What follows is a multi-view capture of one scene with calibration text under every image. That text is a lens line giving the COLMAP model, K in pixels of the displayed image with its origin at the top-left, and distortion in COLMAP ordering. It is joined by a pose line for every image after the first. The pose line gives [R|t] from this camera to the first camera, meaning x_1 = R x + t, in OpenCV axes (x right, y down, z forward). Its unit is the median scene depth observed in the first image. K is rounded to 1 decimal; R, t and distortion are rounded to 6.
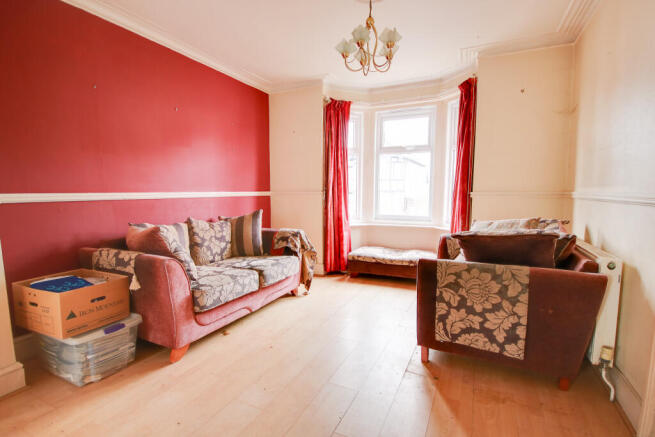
lens RADIAL K [[302.7, 0, 329.0], [0, 302.7, 221.1], [0, 0, 1]] dist [0.001477, 0.000084]
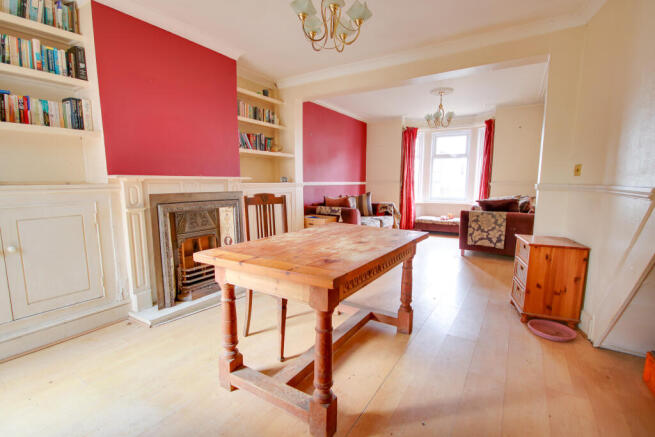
lens RADIAL K [[302.7, 0, 327.2], [0, 302.7, 218.3], [0, 0, 1]] dist [0.001477, 0.000084]
pose [[0.994527, 0.014466, -0.103474, -0.302942], [-0.011936, 0.999615, 0.025032, 0.083030], [0.103796, -0.023660, 0.994317, -0.888808]]
